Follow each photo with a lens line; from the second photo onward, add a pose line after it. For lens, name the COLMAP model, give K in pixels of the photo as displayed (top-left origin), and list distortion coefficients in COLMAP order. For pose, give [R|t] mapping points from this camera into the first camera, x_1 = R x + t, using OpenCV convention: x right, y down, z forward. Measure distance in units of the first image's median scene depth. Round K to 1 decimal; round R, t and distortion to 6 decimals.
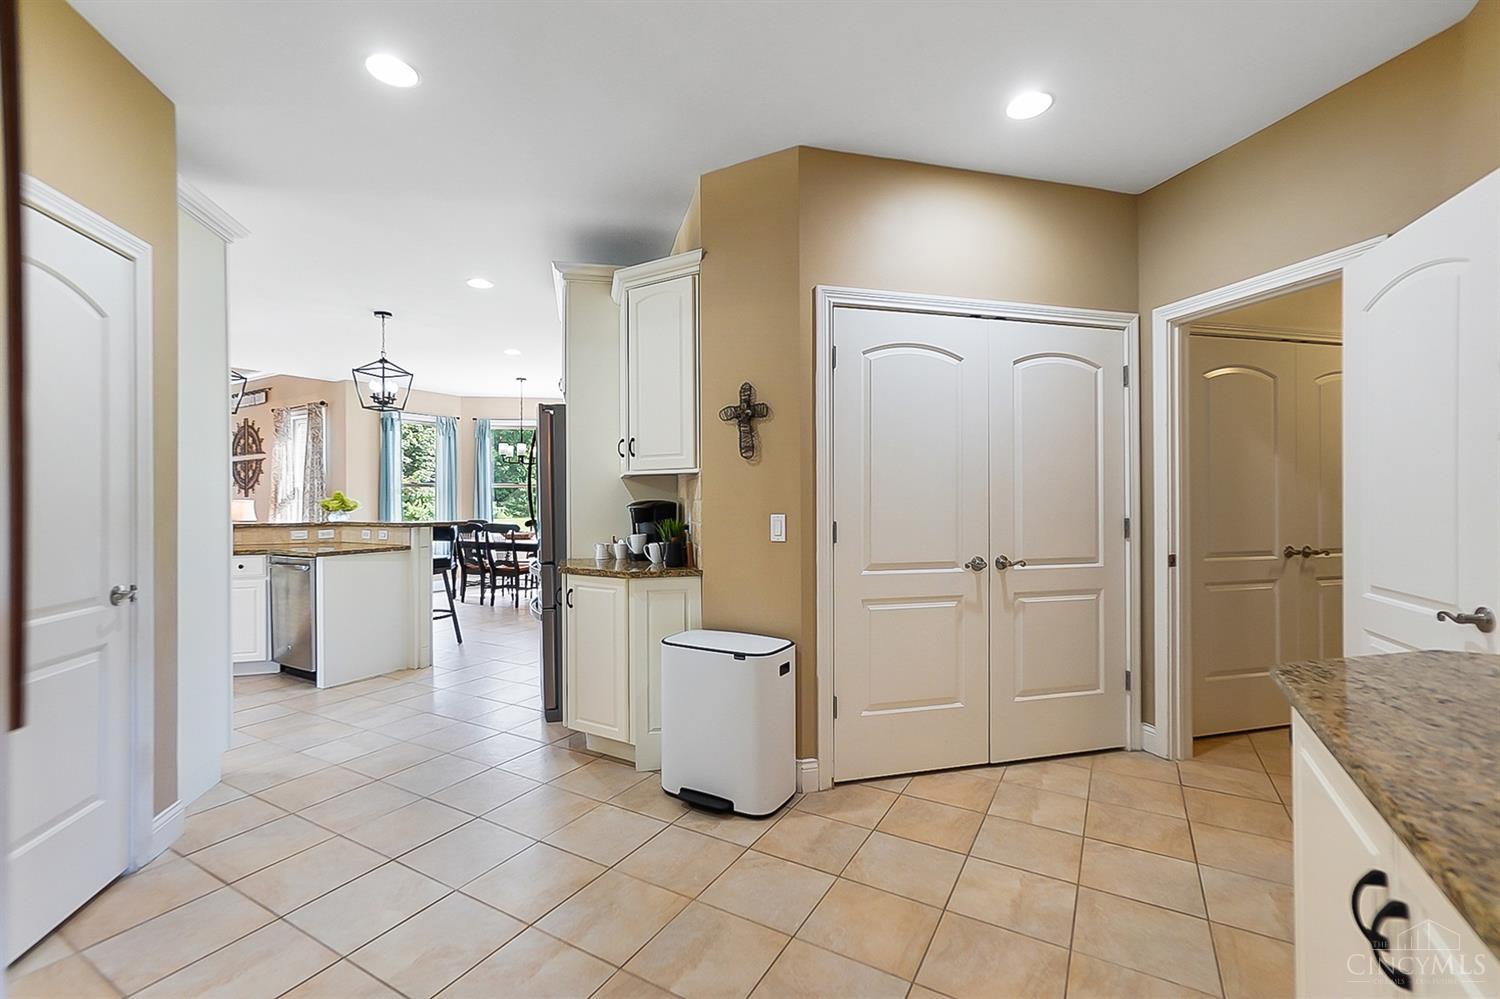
lens RADIAL K [[646.1, 0, 752.1], [0, 646.1, 500.1], [0, 0, 1]] dist [0.000076, 0.000008]
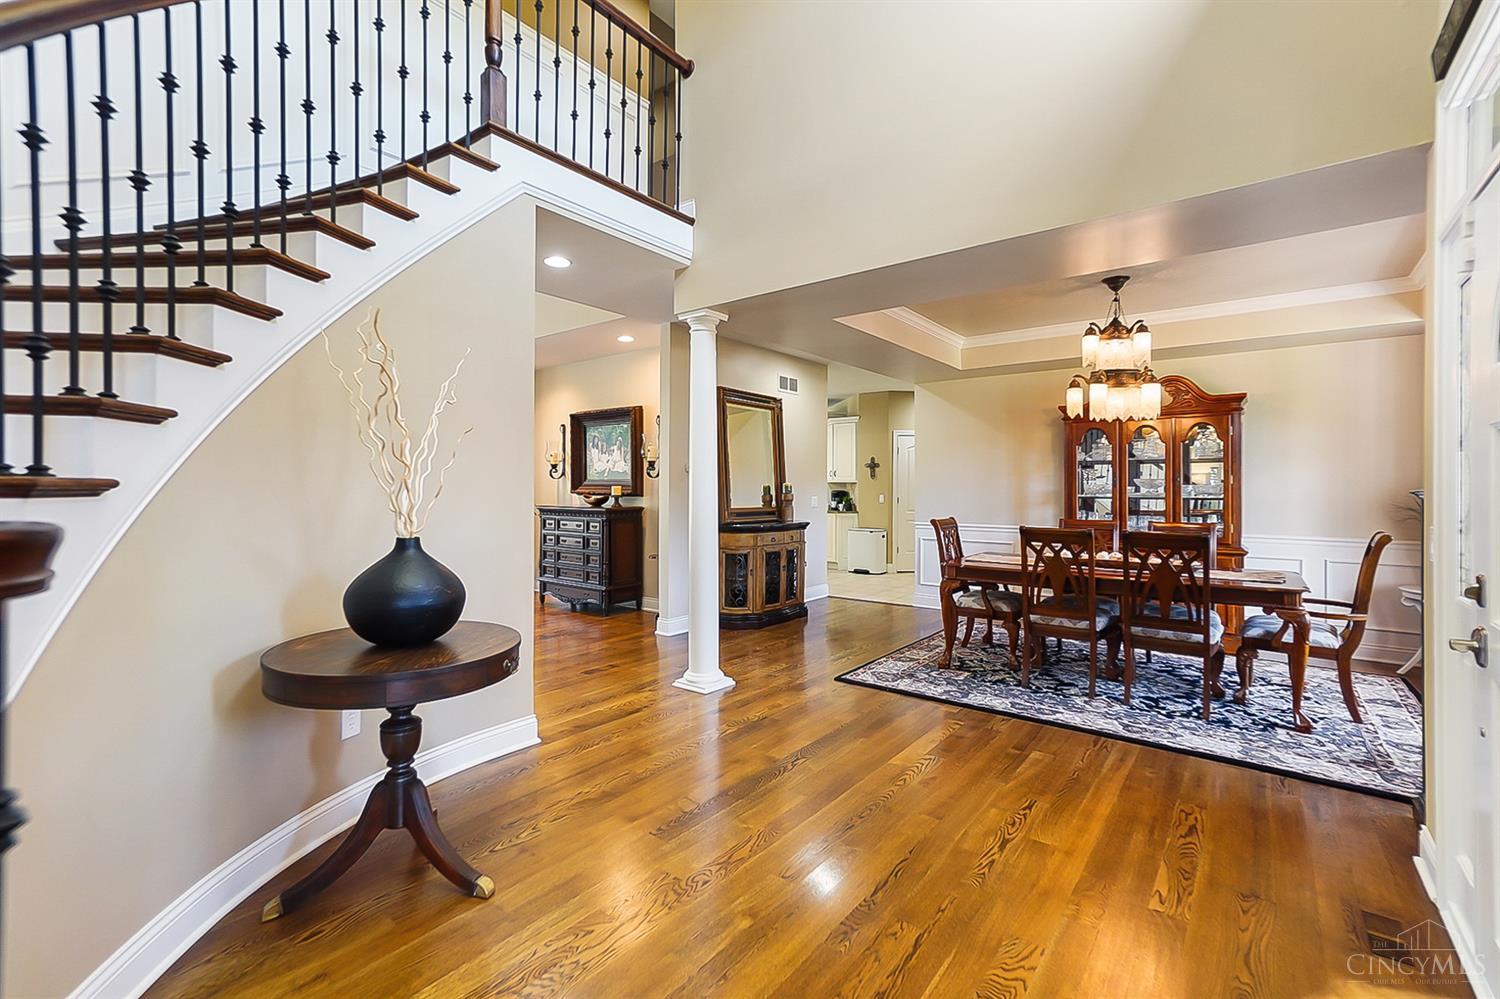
lens RADIAL K [[646.1, 0, 746.4], [0, 646.1, 493.8], [0, 0, 1]] dist [0.000076, 0.000008]
pose [[0.991725, 0.011295, -0.127879, -0.220285], [-0.010399, 0.999916, 0.007673, -0.003126], [0.127955, -0.006280, 0.991760, -2.364451]]
